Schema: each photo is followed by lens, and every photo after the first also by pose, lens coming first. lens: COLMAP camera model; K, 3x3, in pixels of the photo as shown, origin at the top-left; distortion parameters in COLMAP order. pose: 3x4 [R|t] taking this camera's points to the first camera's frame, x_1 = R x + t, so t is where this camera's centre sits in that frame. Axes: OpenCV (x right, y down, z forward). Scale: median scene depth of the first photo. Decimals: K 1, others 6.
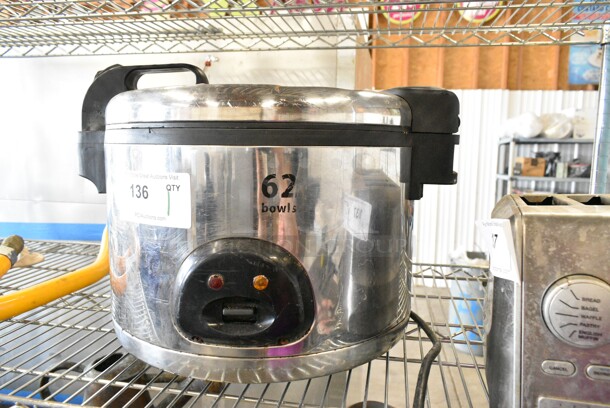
lens RADIAL K [[466.0, 0, 305.0], [0, 466.0, 204.0], [0, 0, 1]] dist [-0.011293, -0.001020]
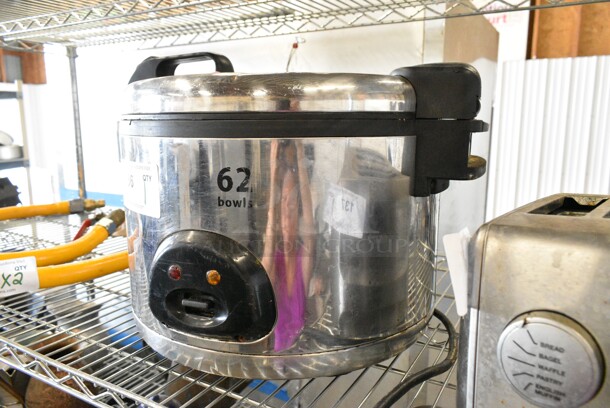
lens RADIAL K [[477.6, 0, 303.5], [0, 477.6, 194.0], [0, 0, 1]] dist [-0.000336, 0.000920]
pose [[0.940848, 0.043211, -0.336063, 0.378211], [-0.034401, 0.998892, 0.032128, -0.042204], [0.337079, -0.018666, 0.941291, 0.102792]]
